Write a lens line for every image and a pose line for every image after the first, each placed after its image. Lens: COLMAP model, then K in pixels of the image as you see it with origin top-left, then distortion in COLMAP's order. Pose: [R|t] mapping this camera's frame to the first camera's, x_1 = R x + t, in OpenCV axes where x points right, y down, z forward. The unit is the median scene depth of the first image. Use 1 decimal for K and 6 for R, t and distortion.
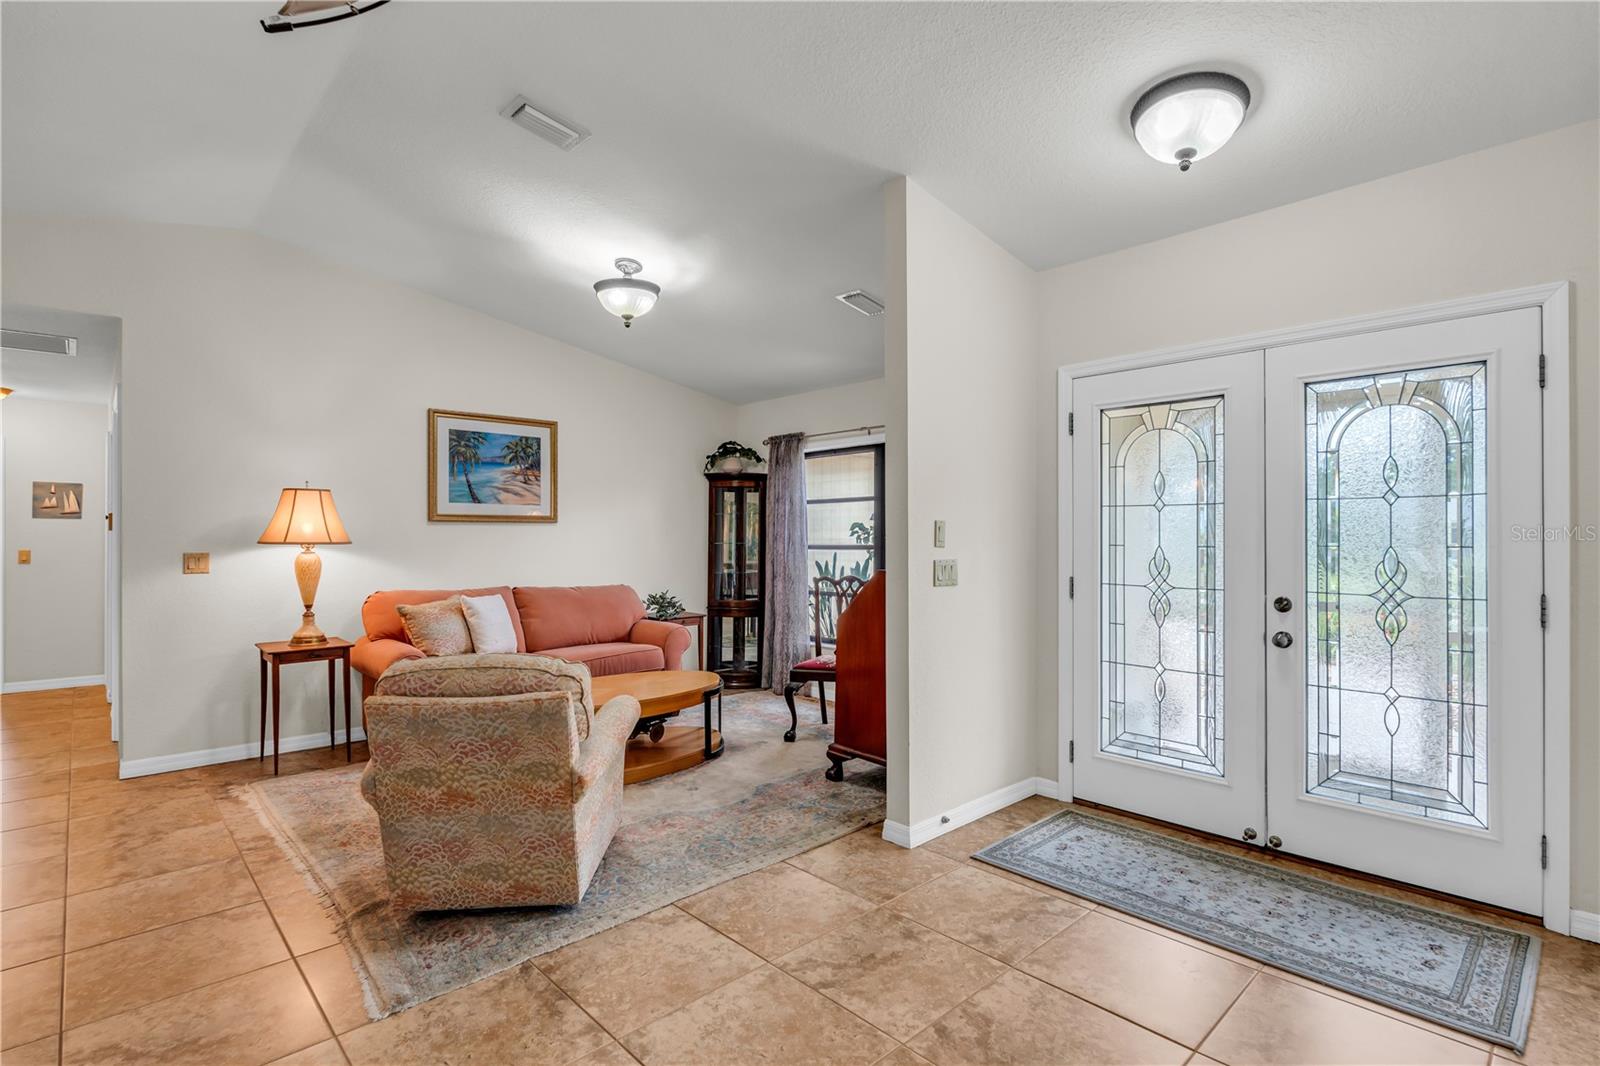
lens RADIAL K [[771.1, 0, 798.0], [0, 771.1, 533.5], [0, 0, 1]] dist [0.002096, -0.000041]
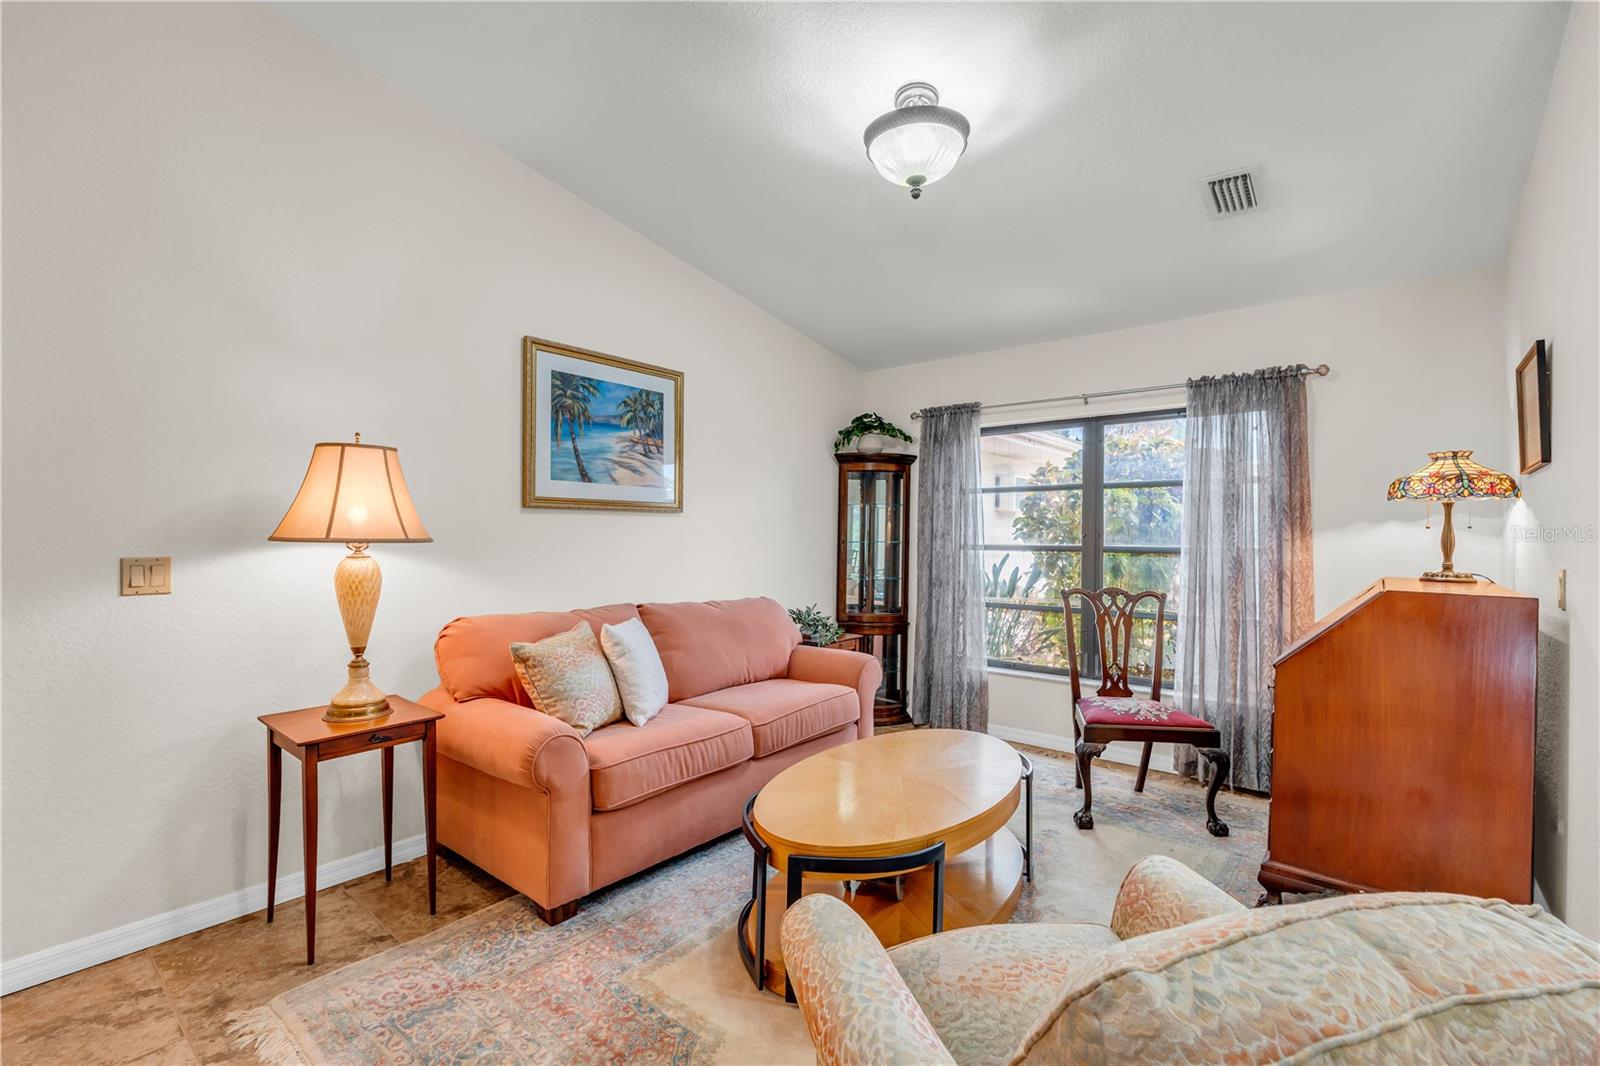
lens RADIAL K [[701.2, 0, 802.6], [0, 701.2, 535.8], [0, 0, 1]] dist [-0.002239, 0.000179]
pose [[0.990869, 0.006554, 0.134672, -0.318063], [-0.007541, 0.999948, 0.006824, 0.002453], [-0.134621, -0.007778, 0.990867, 0.368904]]
